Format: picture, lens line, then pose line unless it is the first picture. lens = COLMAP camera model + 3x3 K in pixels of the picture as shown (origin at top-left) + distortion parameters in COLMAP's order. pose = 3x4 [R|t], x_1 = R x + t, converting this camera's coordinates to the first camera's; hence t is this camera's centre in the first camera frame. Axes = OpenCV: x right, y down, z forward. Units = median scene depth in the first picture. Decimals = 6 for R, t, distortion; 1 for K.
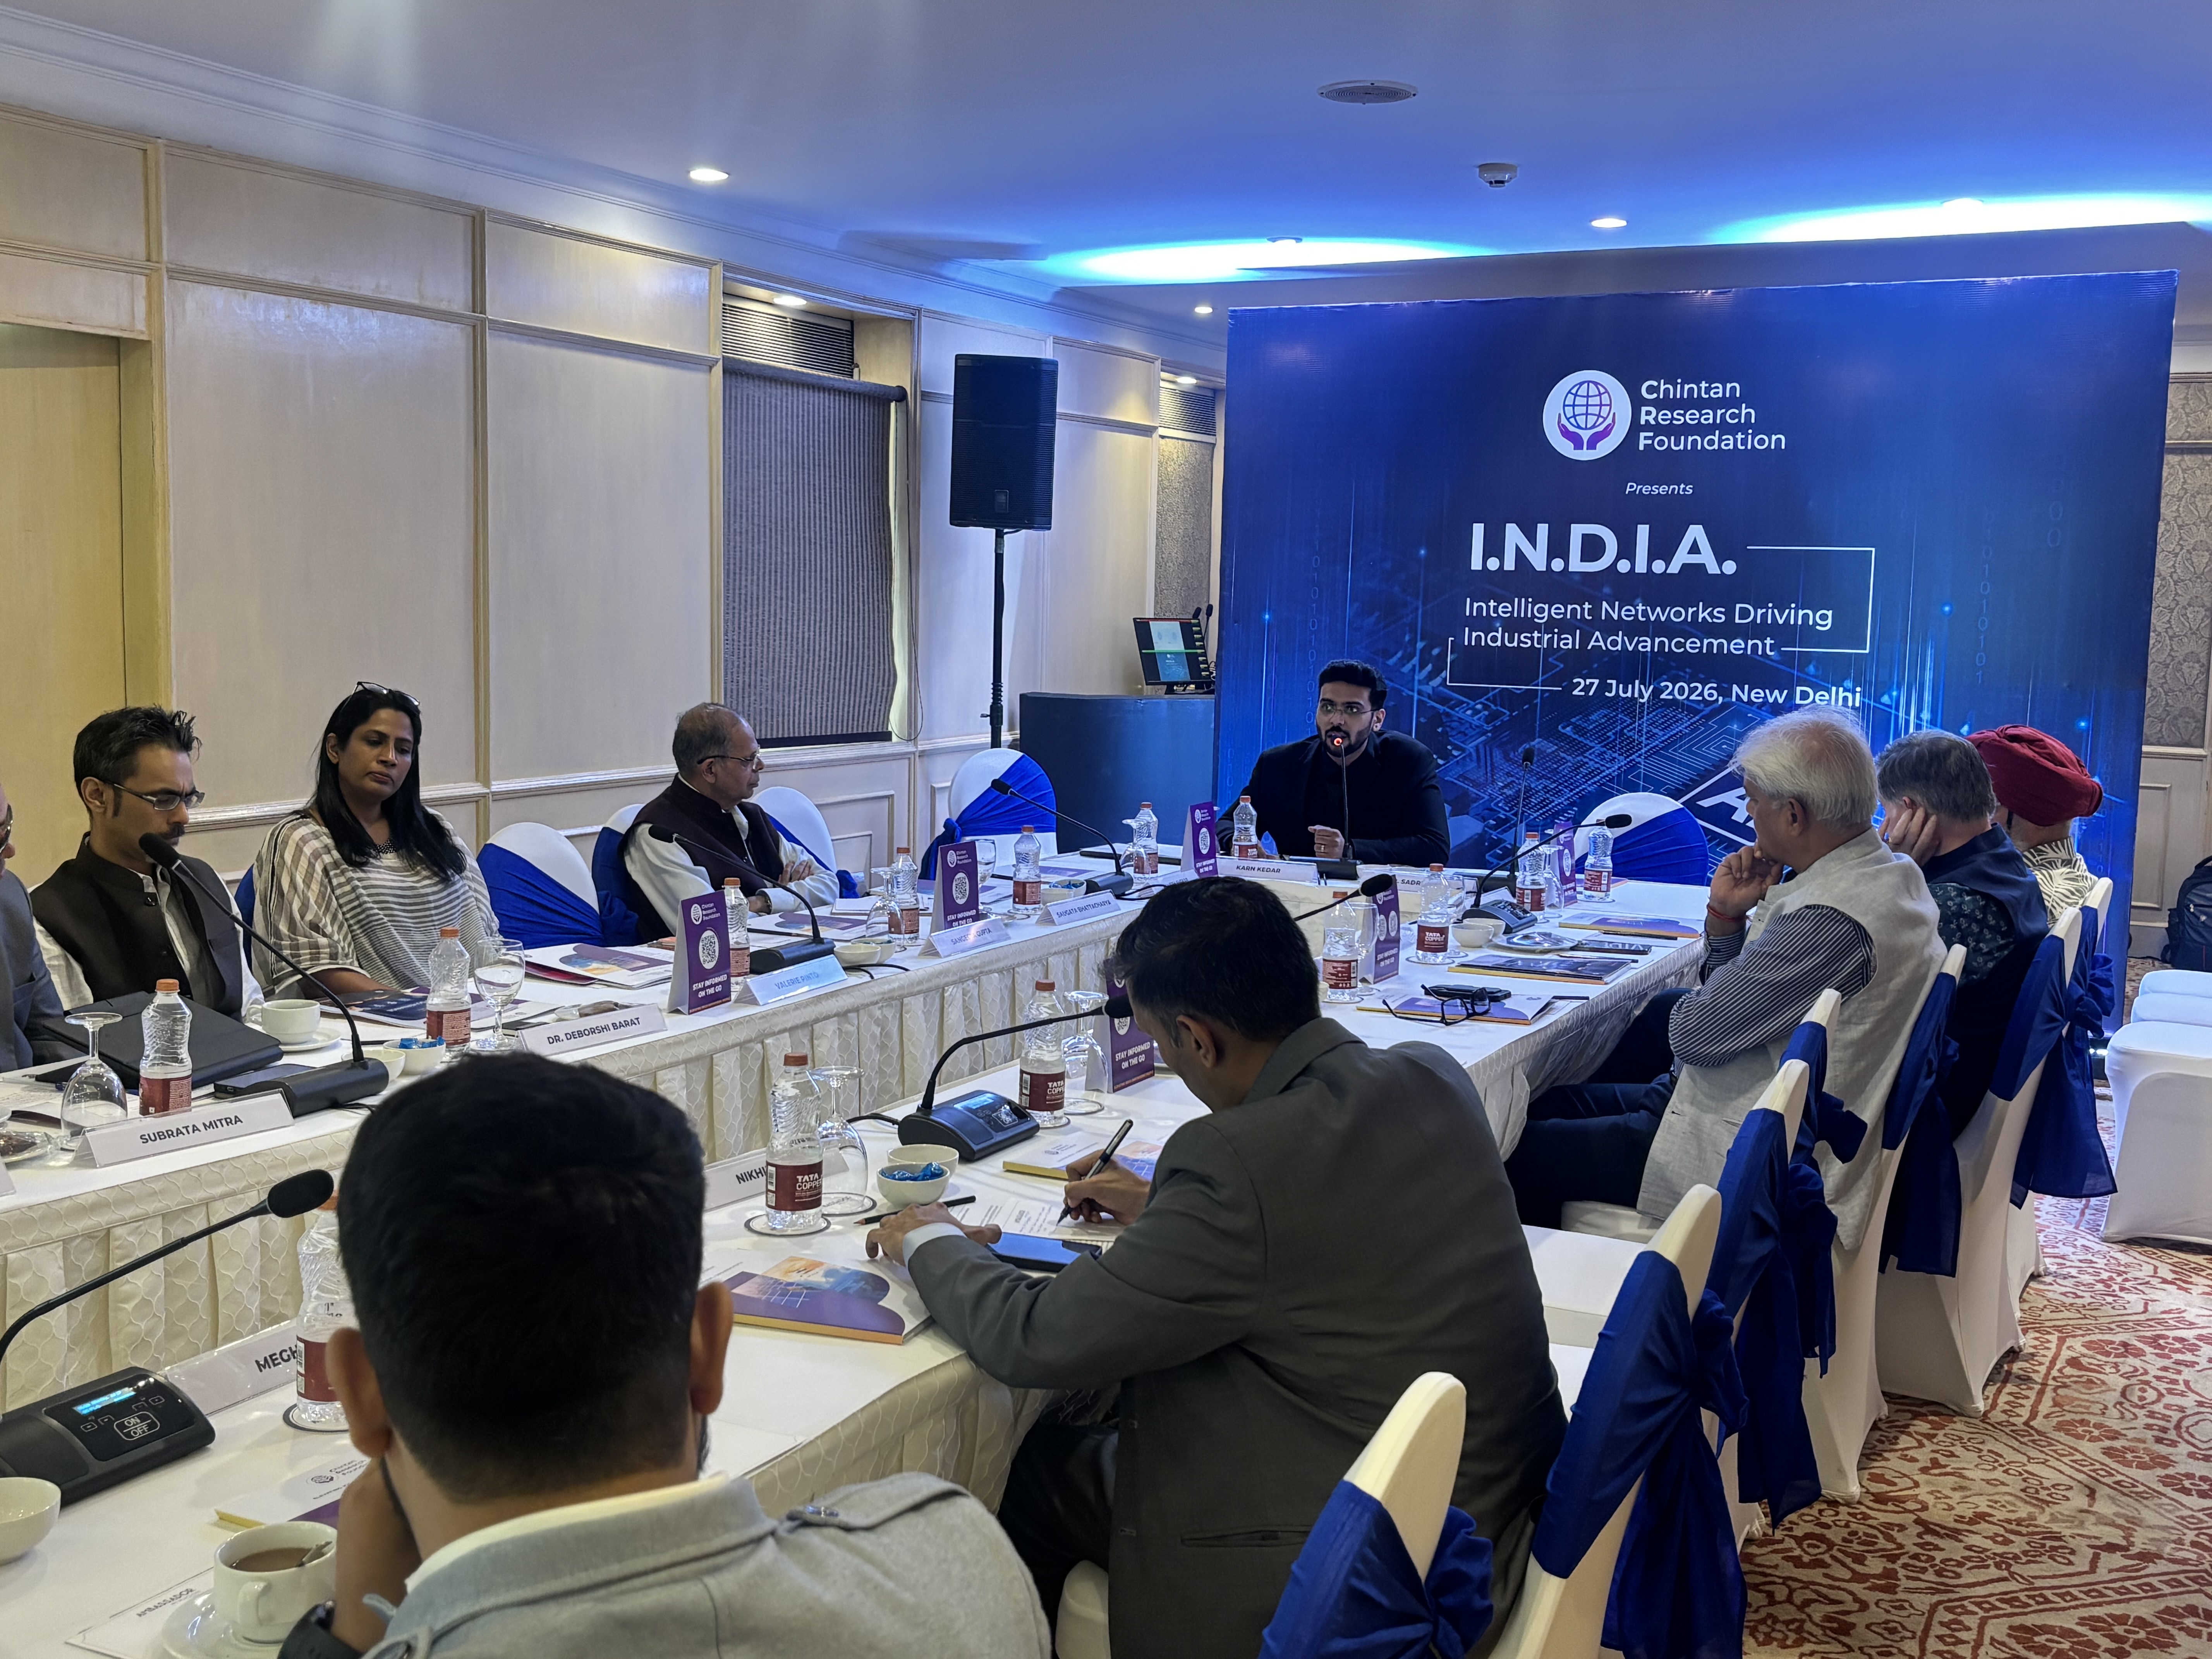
lens RADIAL K [[2318.1, 0, 1110.0], [0, 2318.1, 829.9], [0, 0, 1]] dist [0.229396, -0.626045]
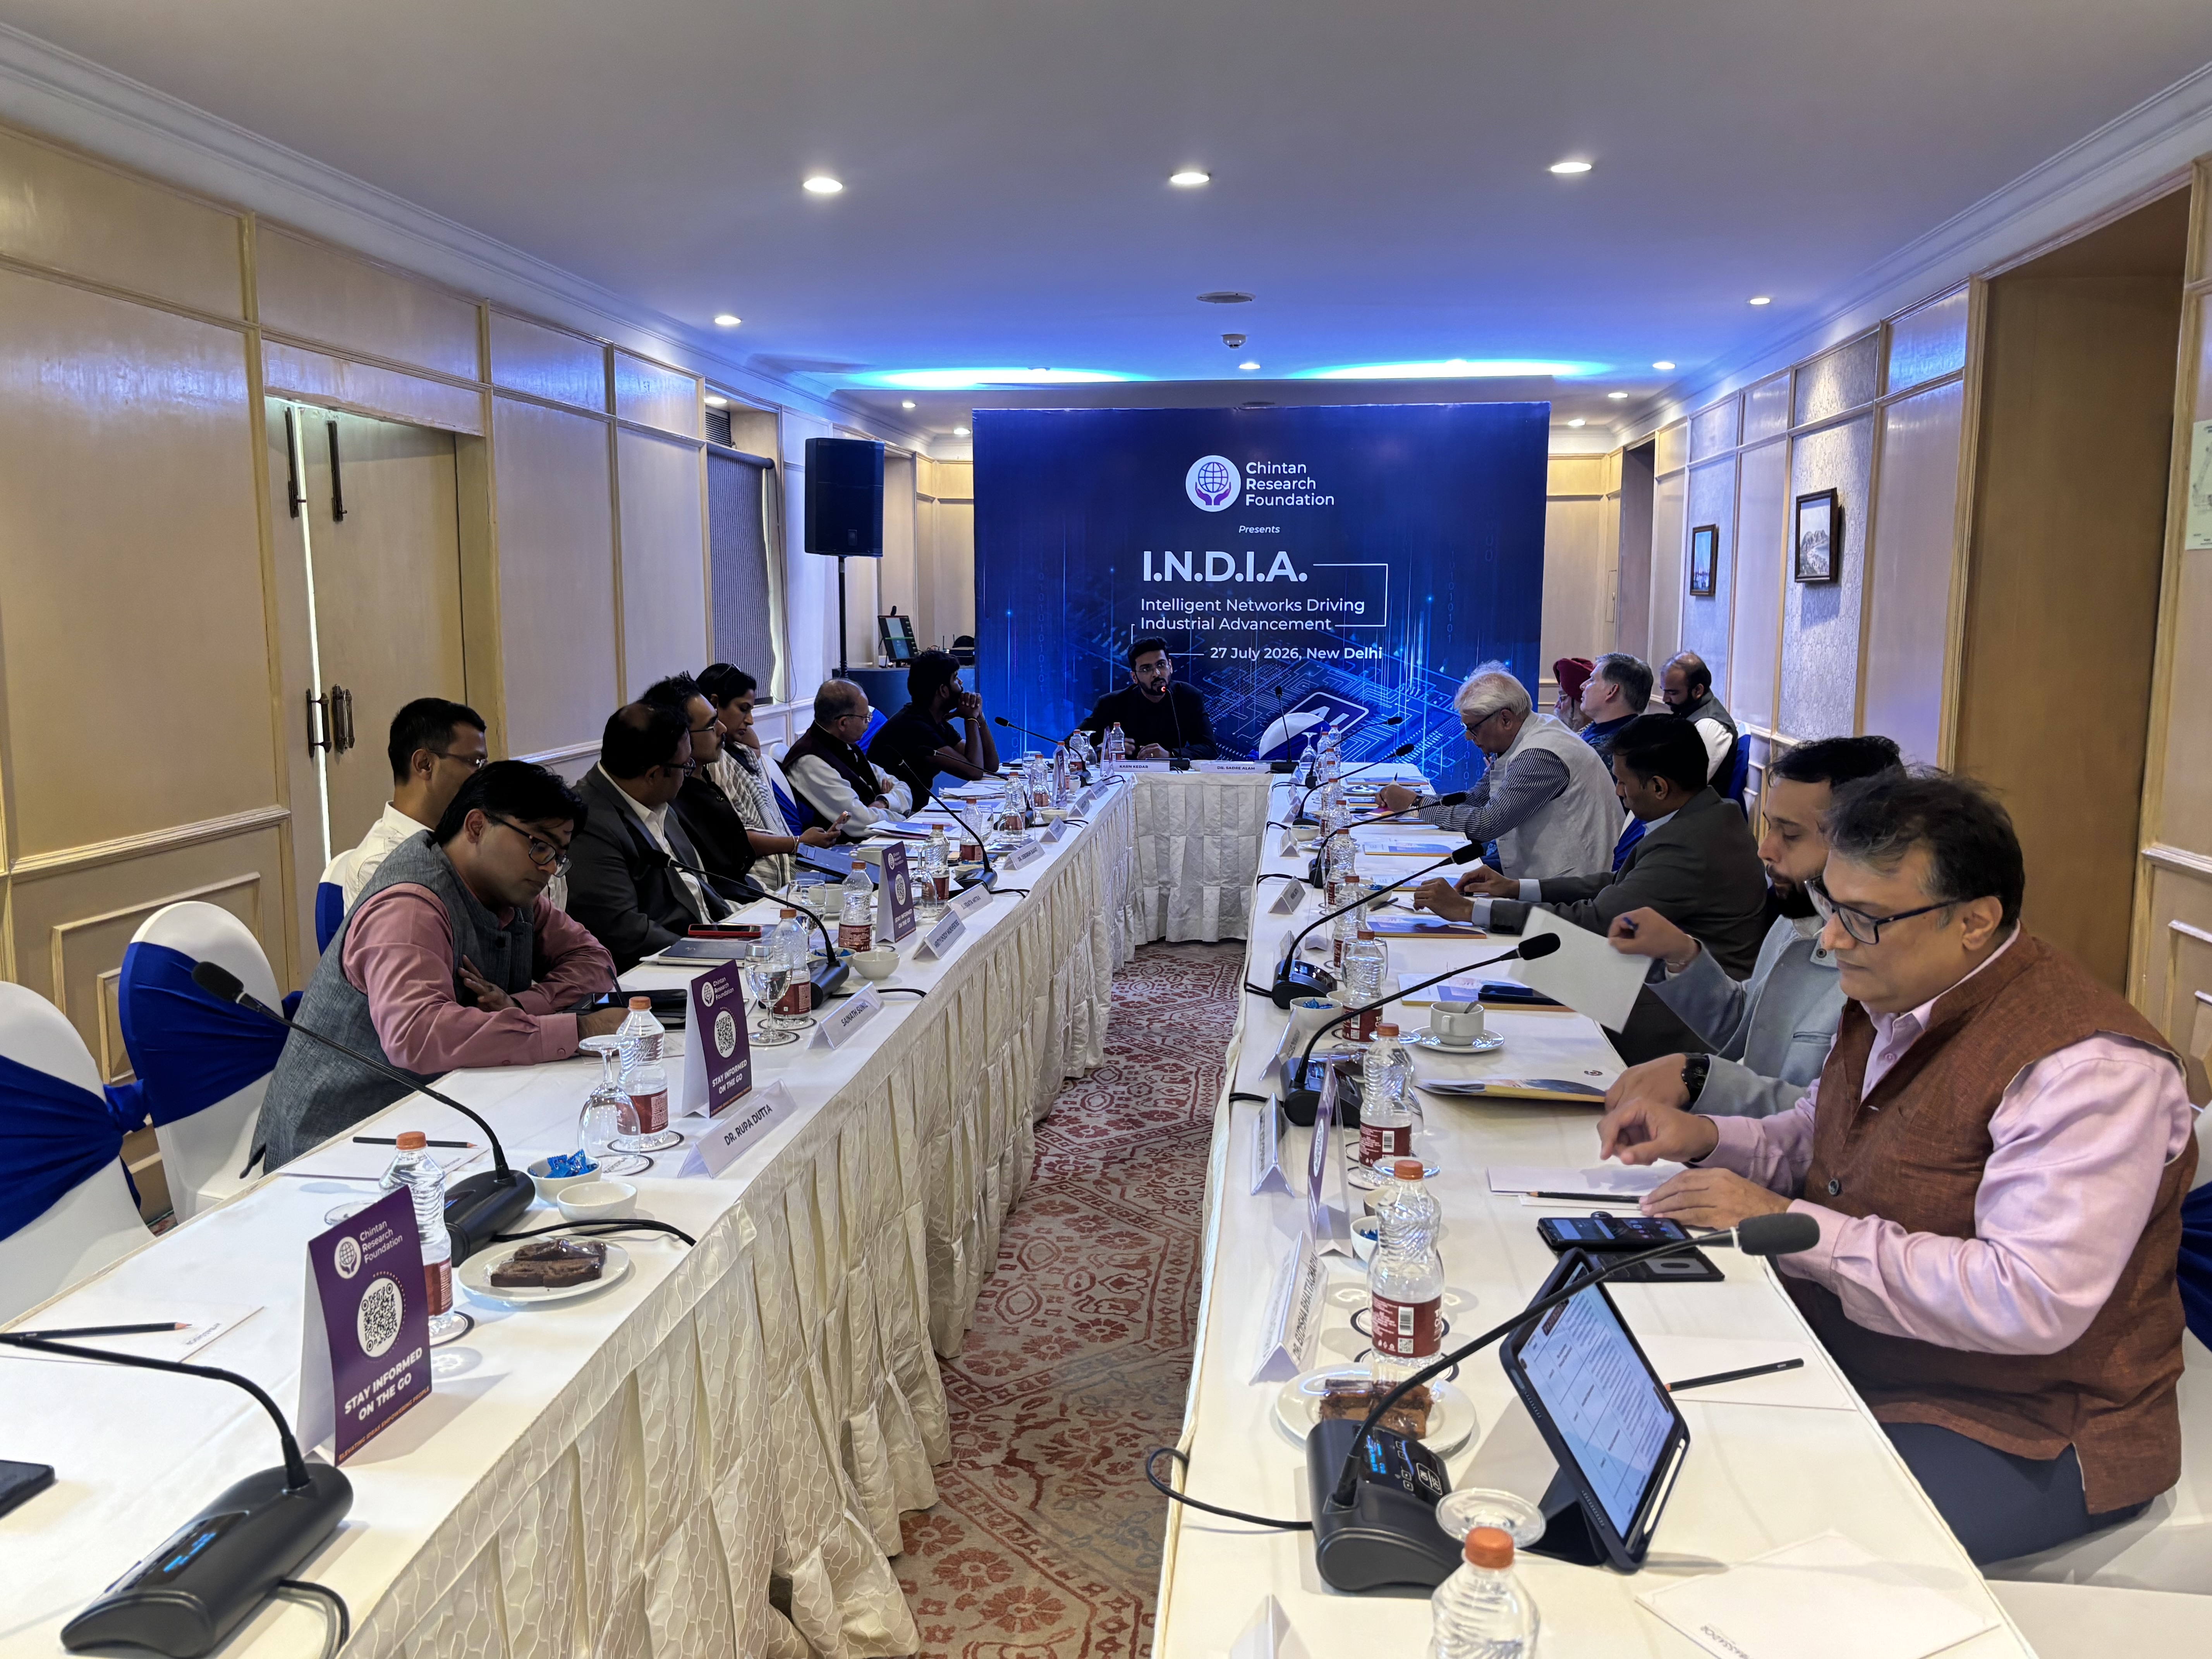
lens RADIAL K [[1746.5, 0, 1096.2], [0, 1746.5, 855.4], [0, 0, 1]] dist [0.175438, -0.005348]
pose [[0.940644, -0.070033, 0.332092, -0.294636], [0.054624, 0.996962, 0.055524, 0.007190], [-0.334971, -0.034088, 0.941611, -0.124924]]
